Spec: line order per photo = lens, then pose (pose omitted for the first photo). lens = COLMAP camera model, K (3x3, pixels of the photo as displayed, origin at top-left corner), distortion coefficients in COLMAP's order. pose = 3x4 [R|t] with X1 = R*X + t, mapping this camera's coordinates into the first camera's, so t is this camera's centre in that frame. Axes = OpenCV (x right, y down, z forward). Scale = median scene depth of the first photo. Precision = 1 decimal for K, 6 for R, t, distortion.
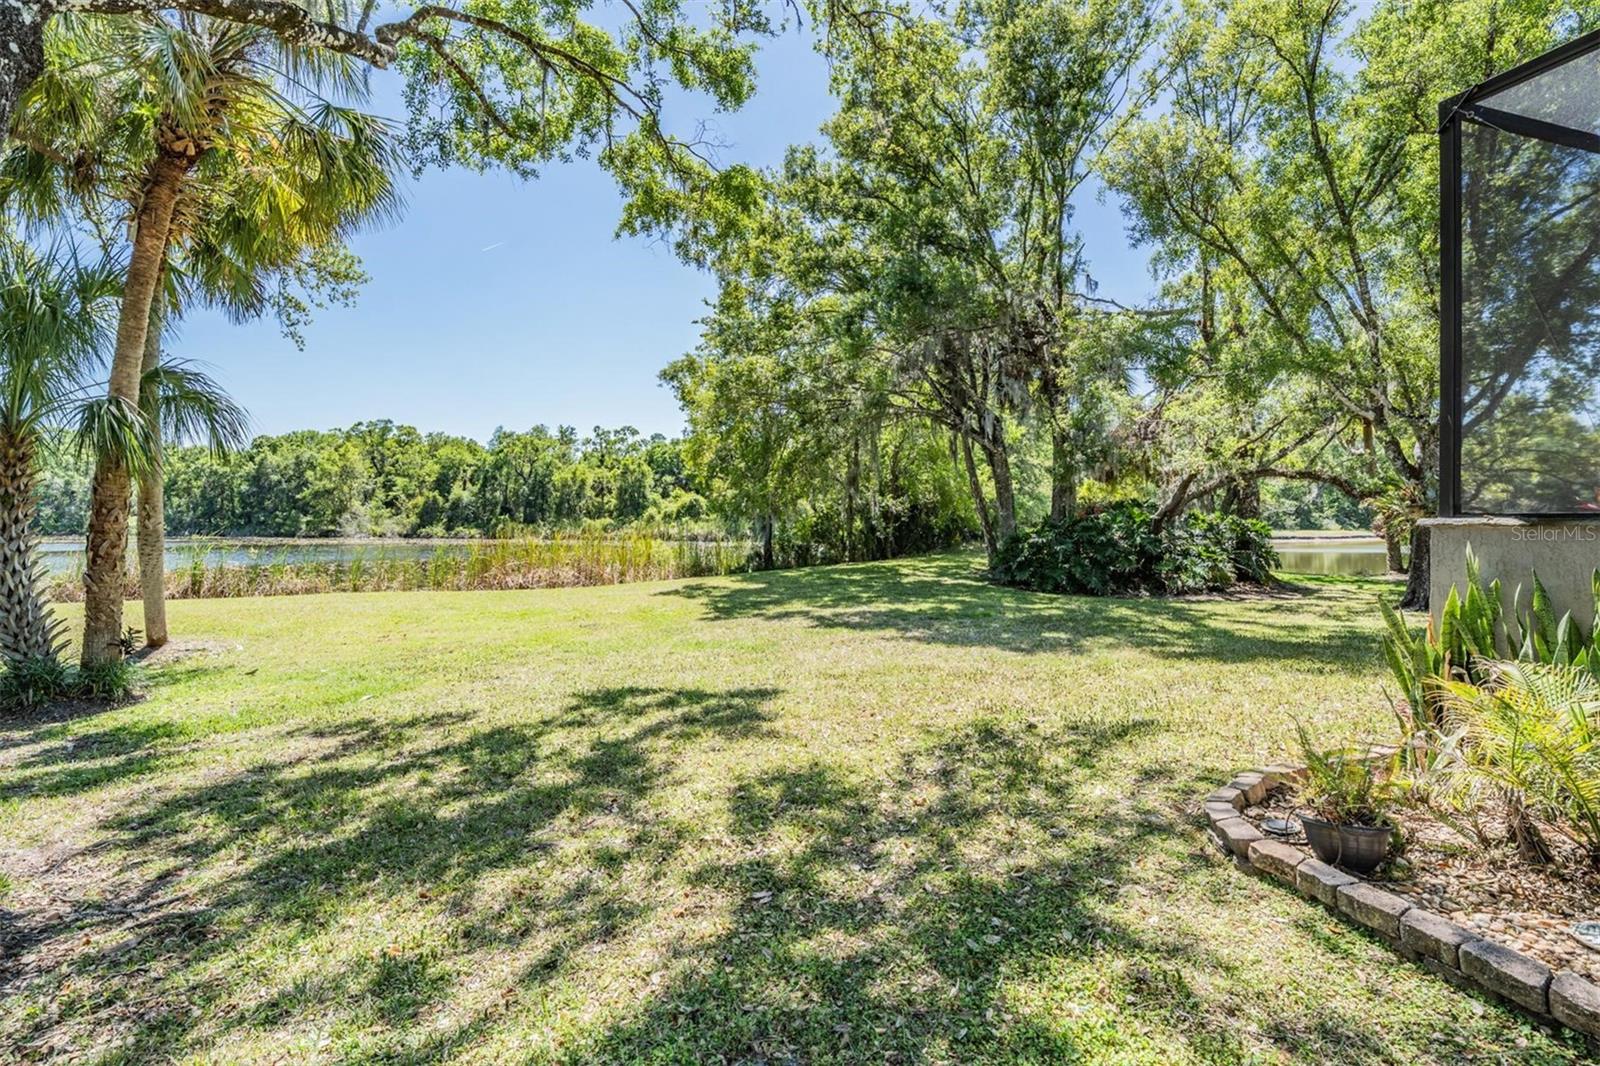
lens RADIAL K [[738.8, 0, 776.5], [0, 738.8, 513.9], [0, 0, 1]] dist [0.007607, -0.004706]
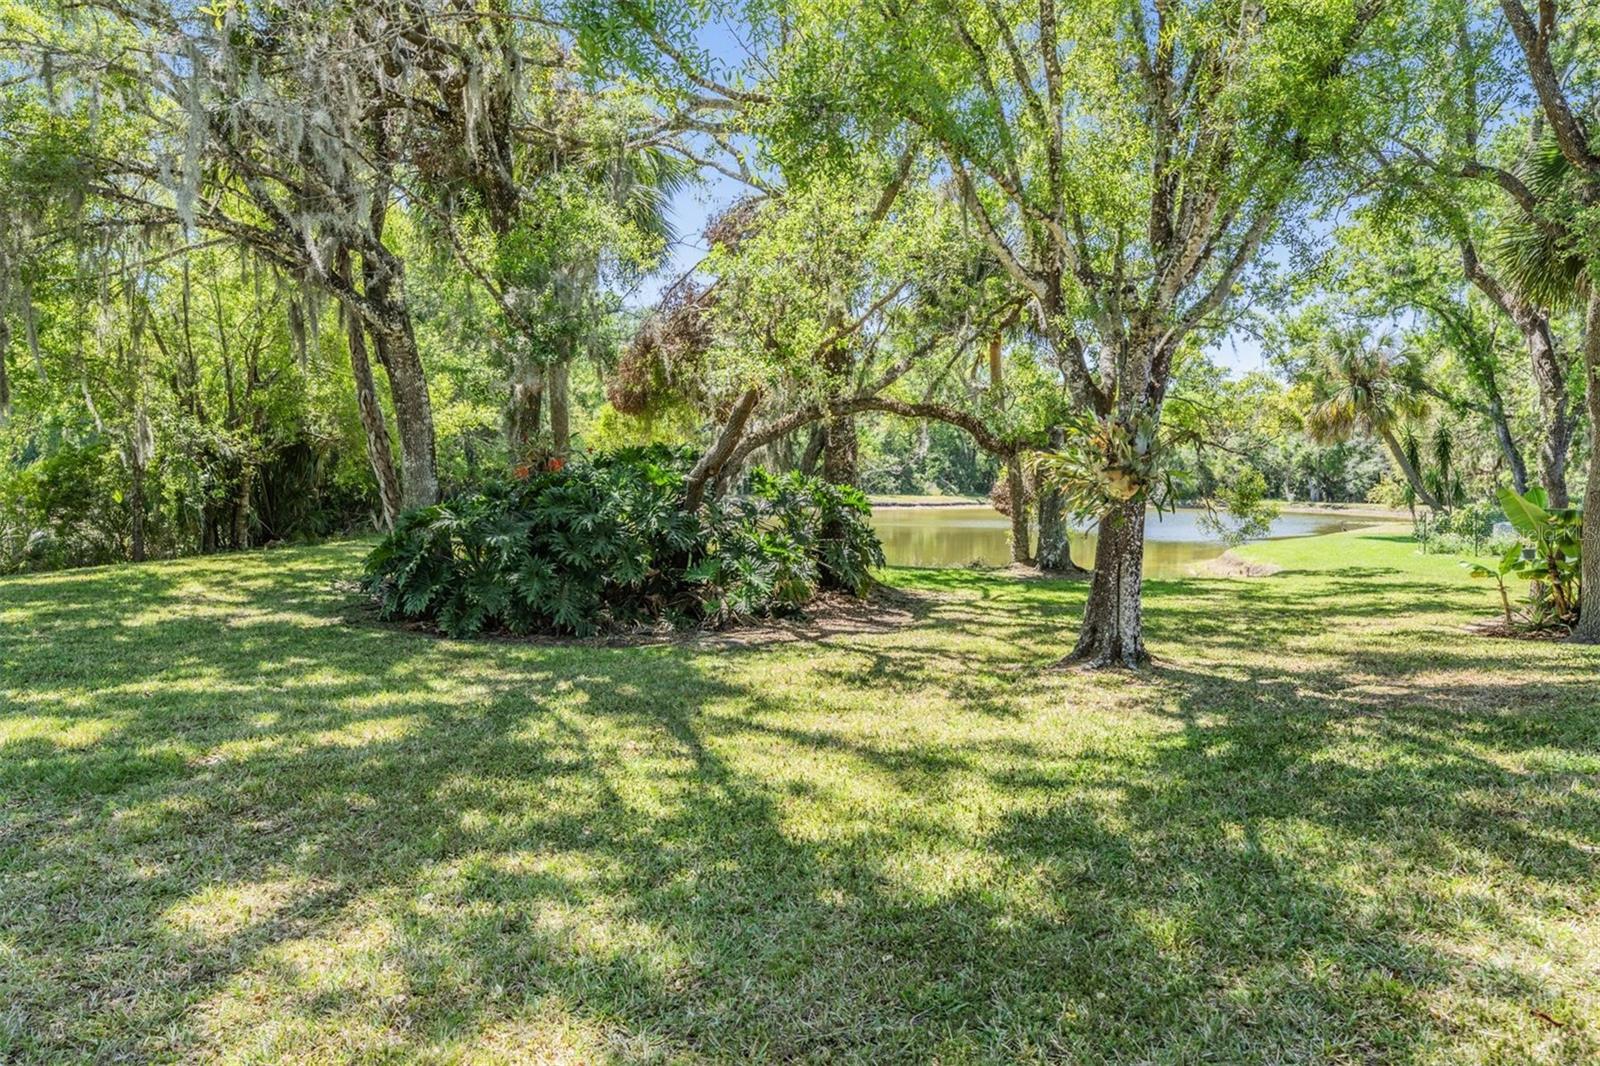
lens RADIAL K [[1042.4, 0, 798.5], [0, 1042.4, 536.5], [0, 0, 1]] dist [0.007868, 0.001383]
pose [[0.867419, -0.010510, 0.497468, 0.206985], [-0.023529, 0.997792, 0.062106, -0.001928], [-0.497022, -0.065577, 0.865256, 0.313898]]
